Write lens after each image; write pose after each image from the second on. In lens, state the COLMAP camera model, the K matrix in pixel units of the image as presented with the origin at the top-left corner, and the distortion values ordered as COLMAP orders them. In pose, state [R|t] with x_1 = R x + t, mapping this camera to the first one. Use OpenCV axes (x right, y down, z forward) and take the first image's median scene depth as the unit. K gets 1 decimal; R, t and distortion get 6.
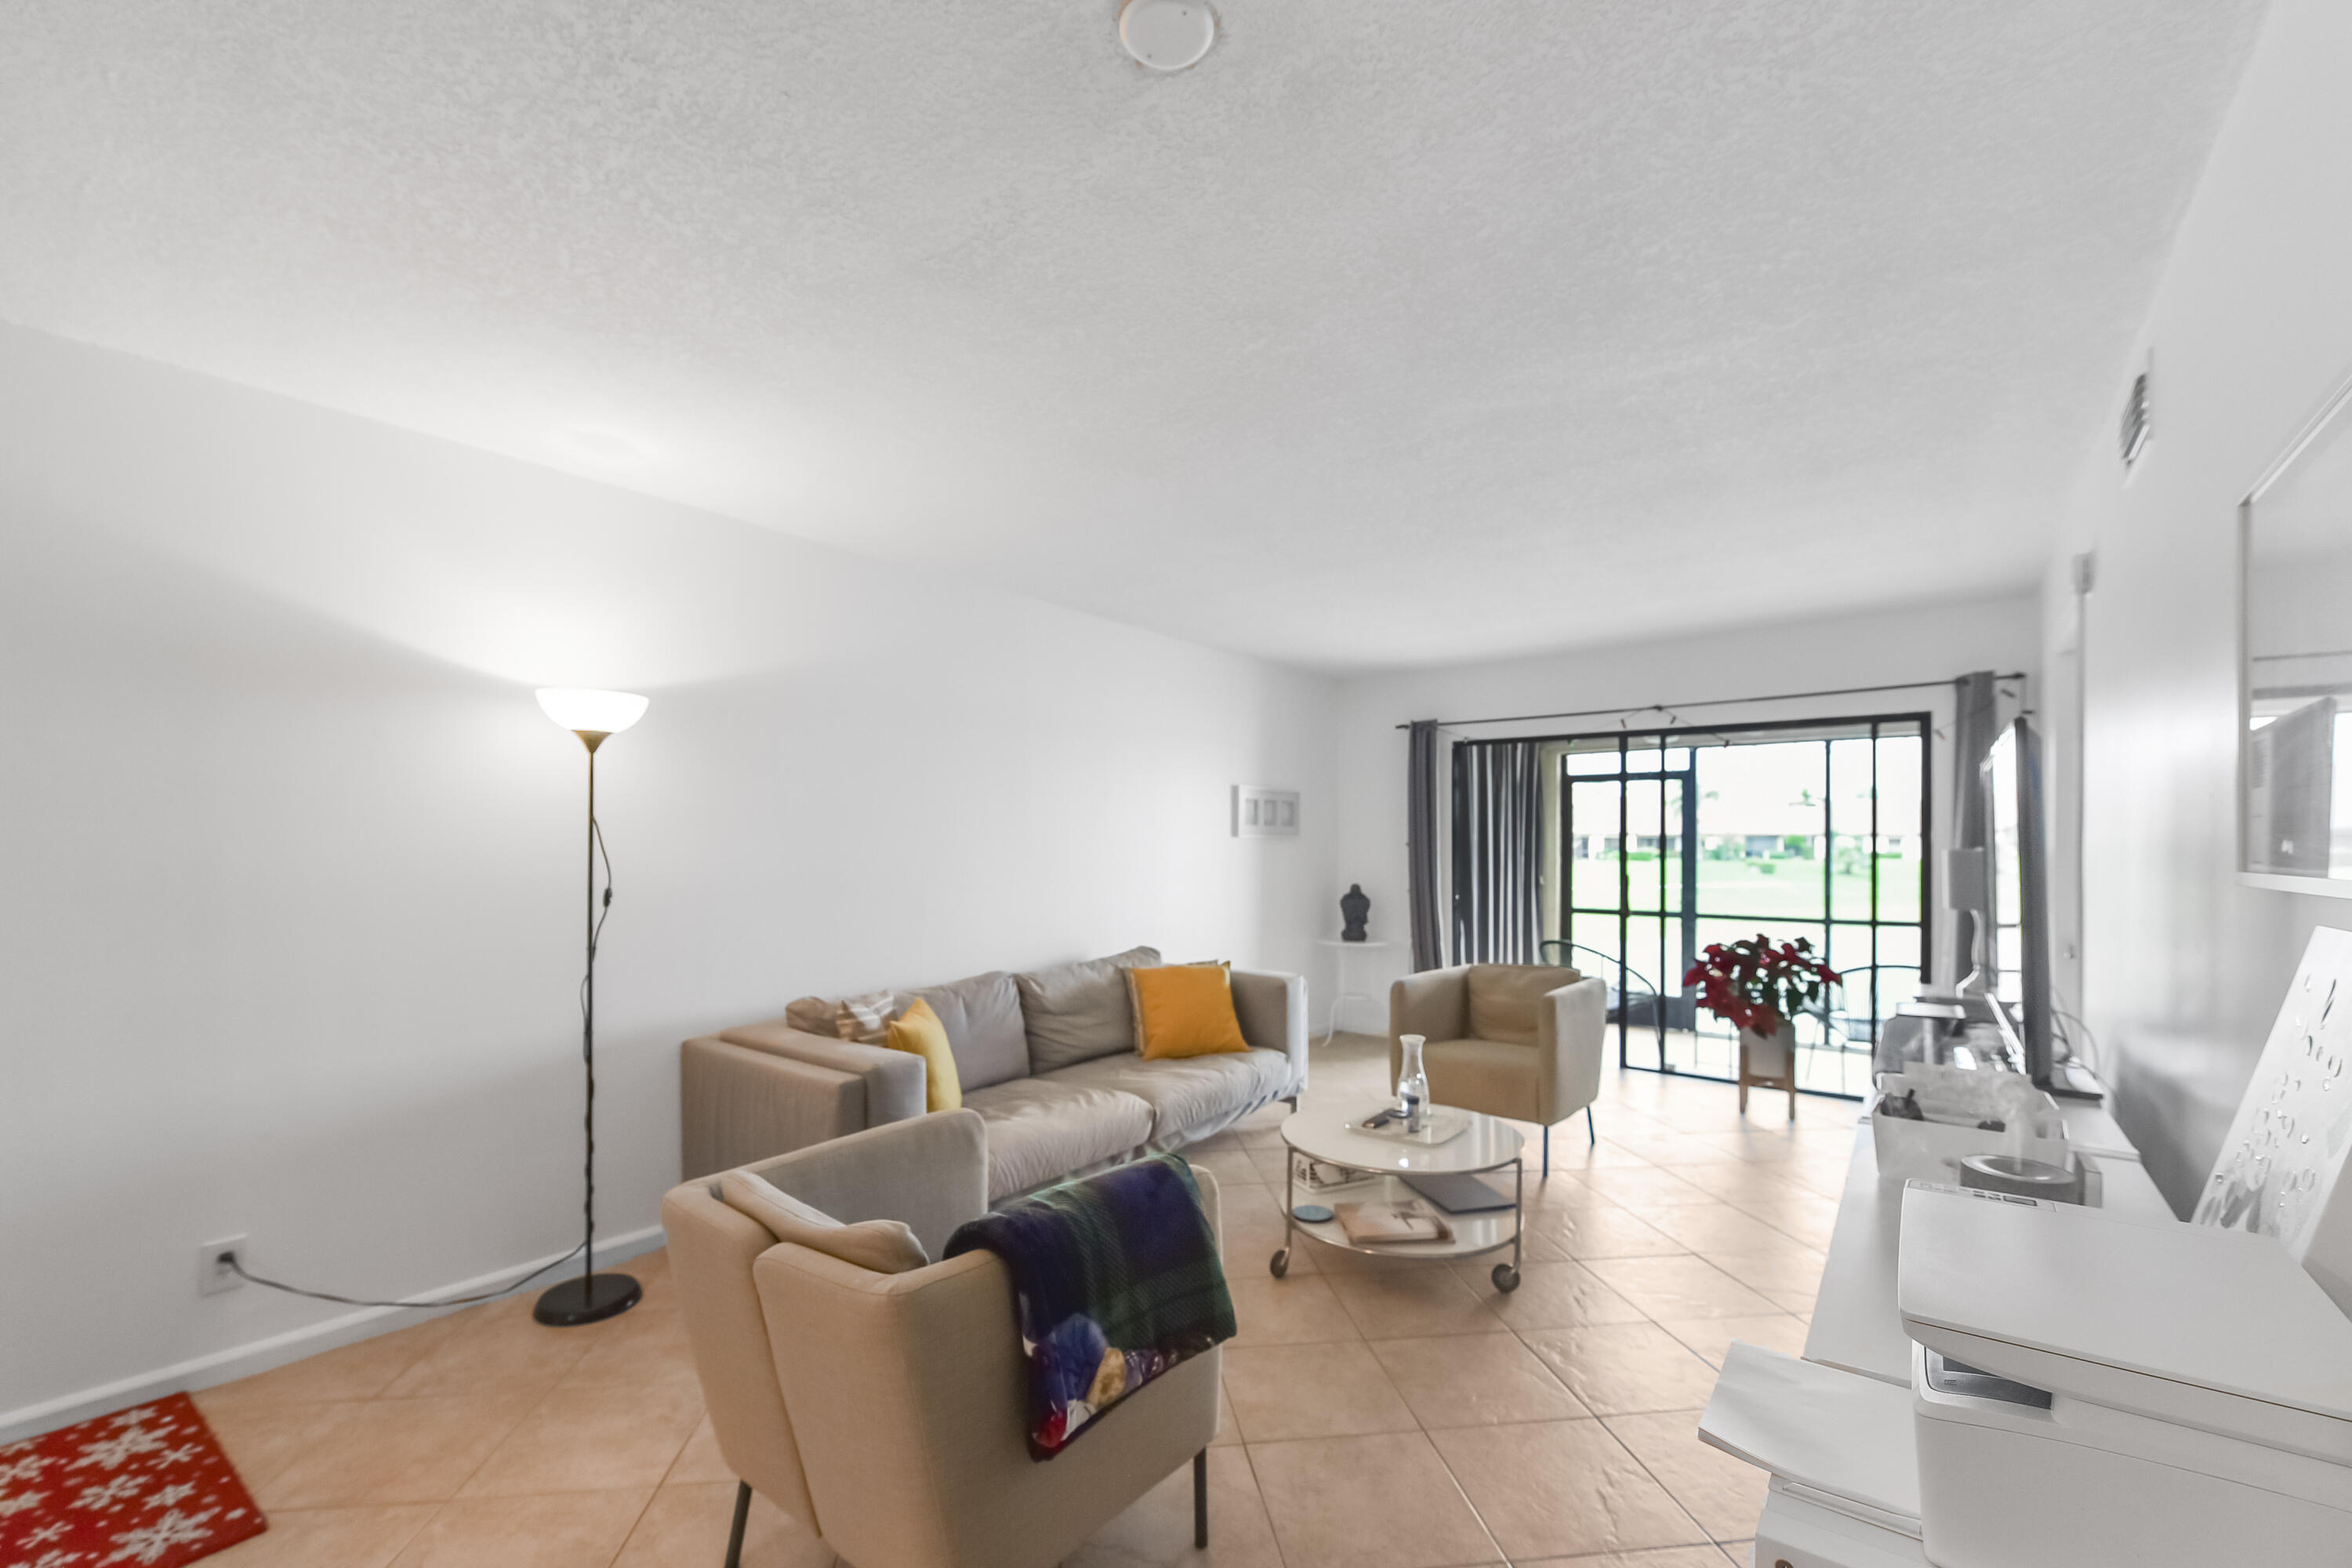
lens RADIAL K [[981.2, 0, 1175.6], [0, 981.2, 839.6], [0, 0, 1]] dist [0.014080, 0.000001]
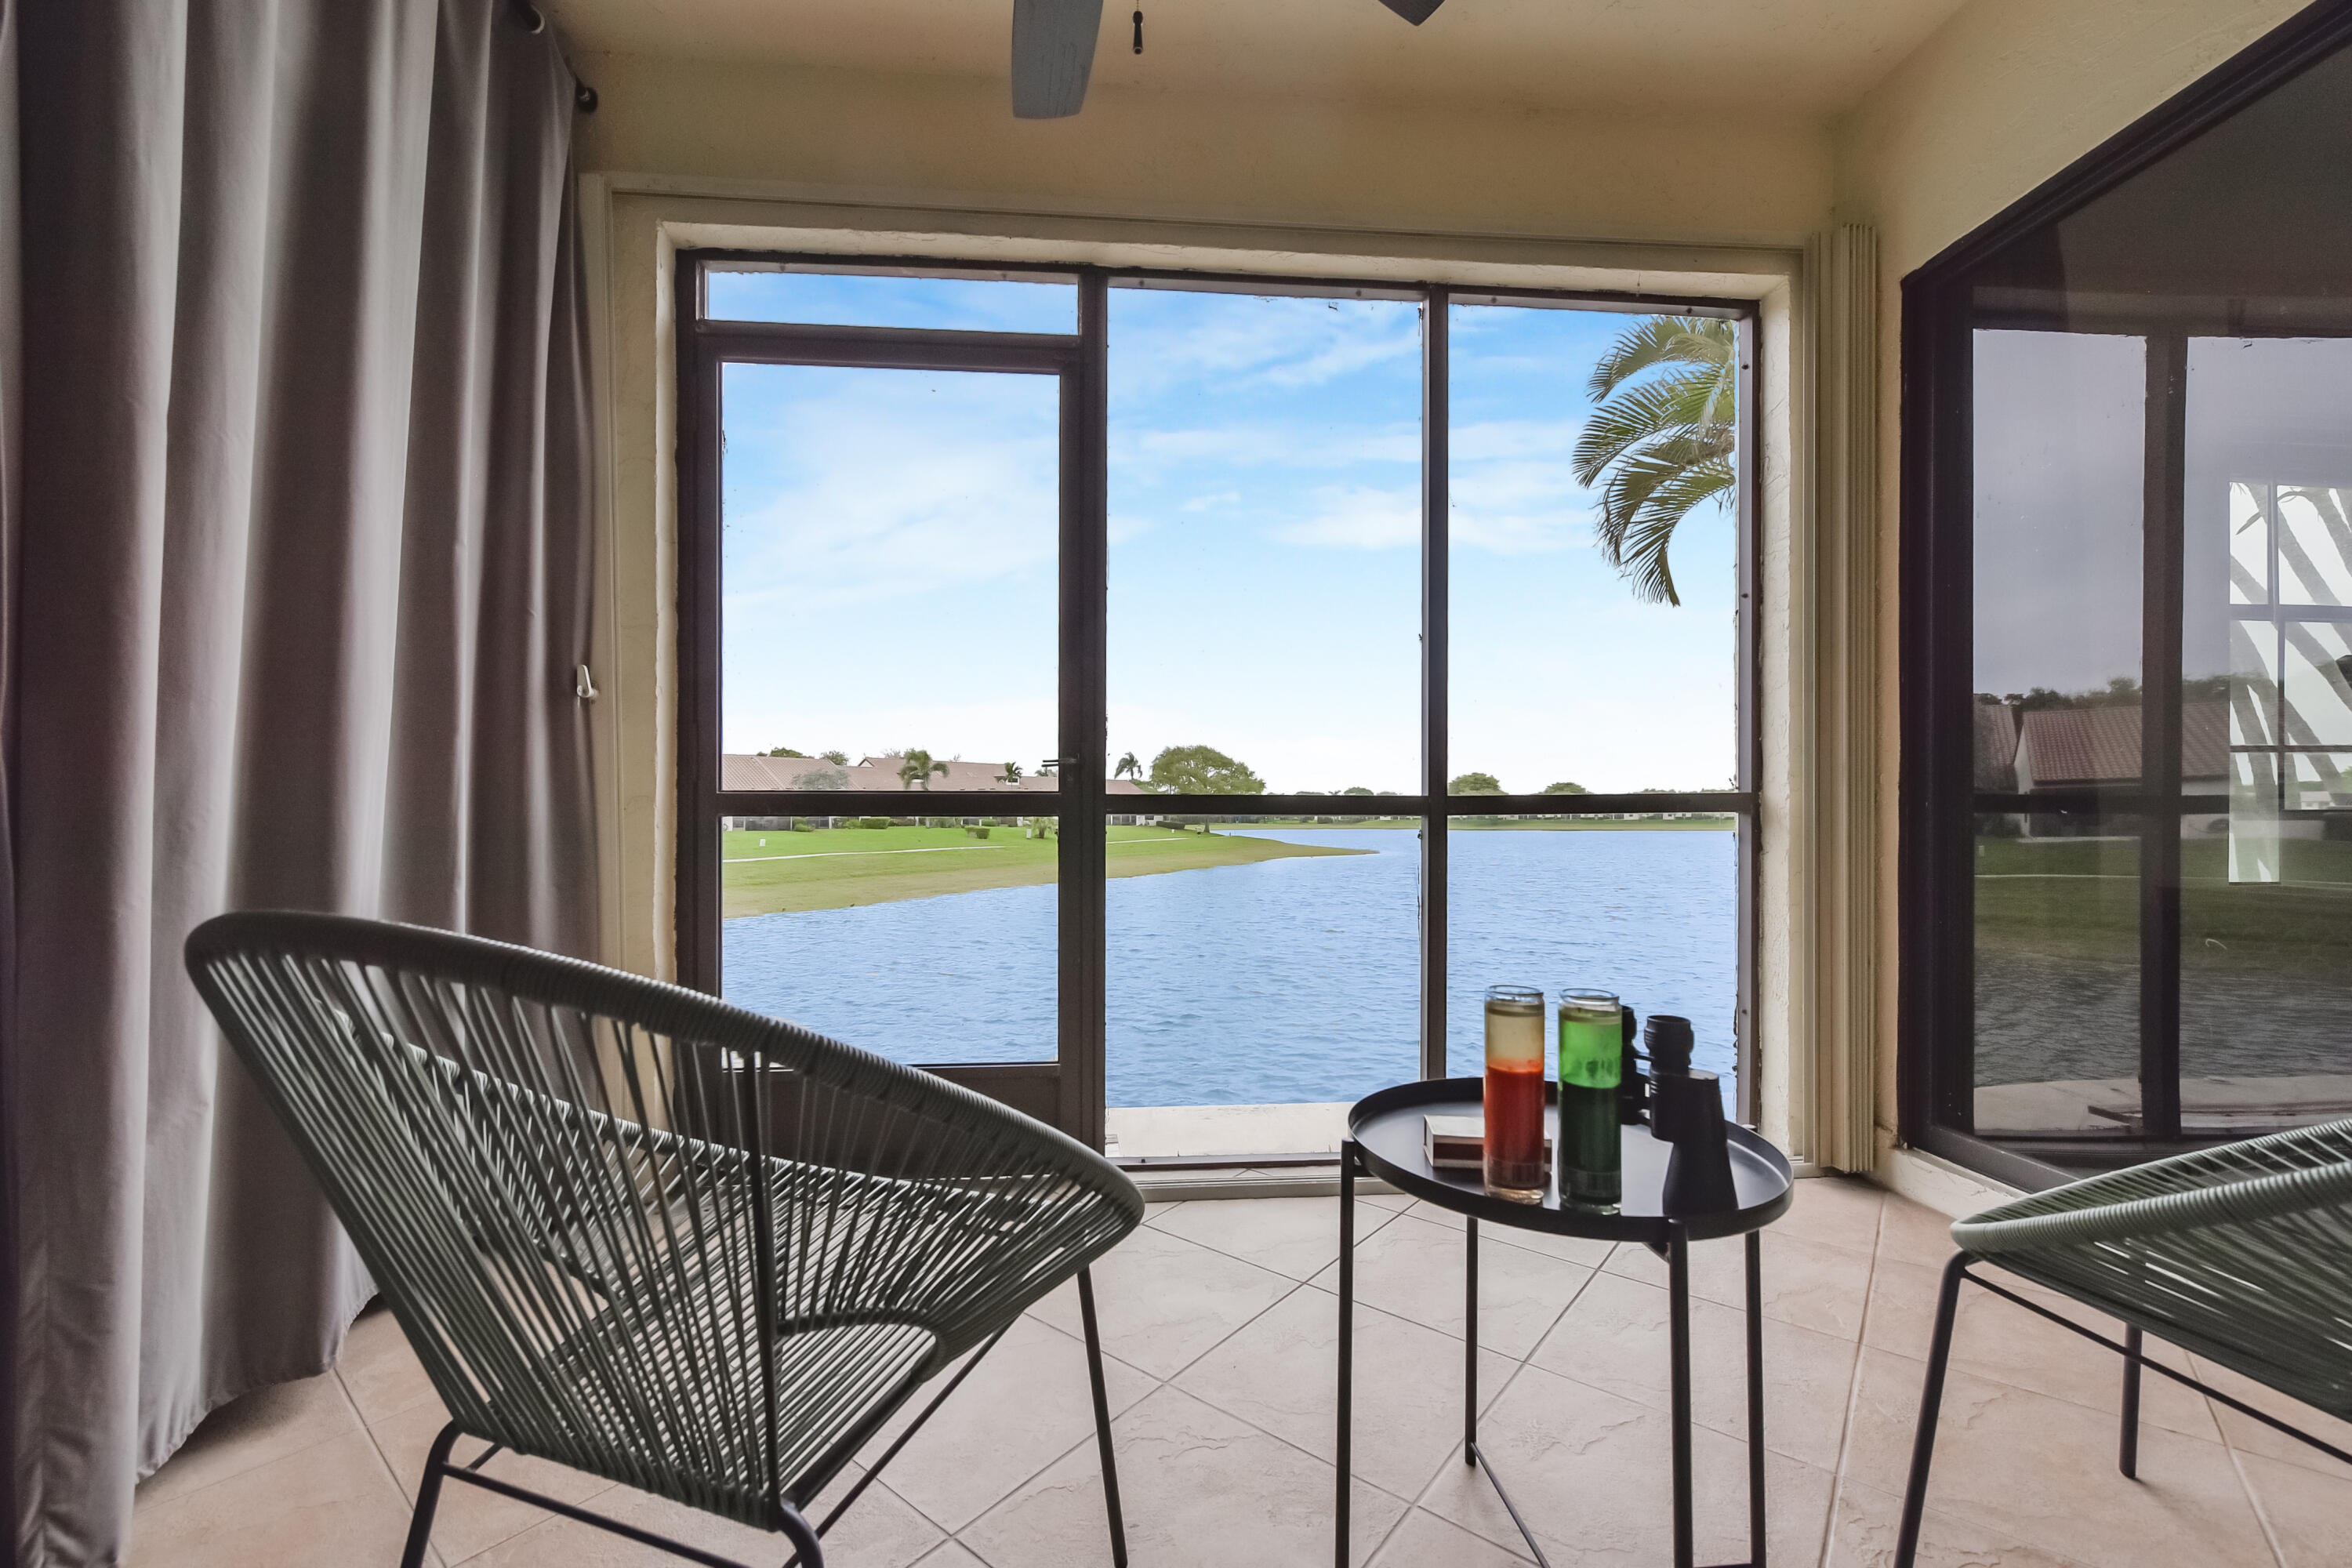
lens RADIAL K [[945.2, 0, 1167.0], [0, 945.2, 811.9], [0, 0, 1]] dist [0.007236, -0.000161]
pose [[0.737026, 0.001803, 0.675862, 0.474321], [-0.000284, 0.999997, -0.002358, 0.113853], [-0.675864, 0.001546, 0.737025, 1.076761]]
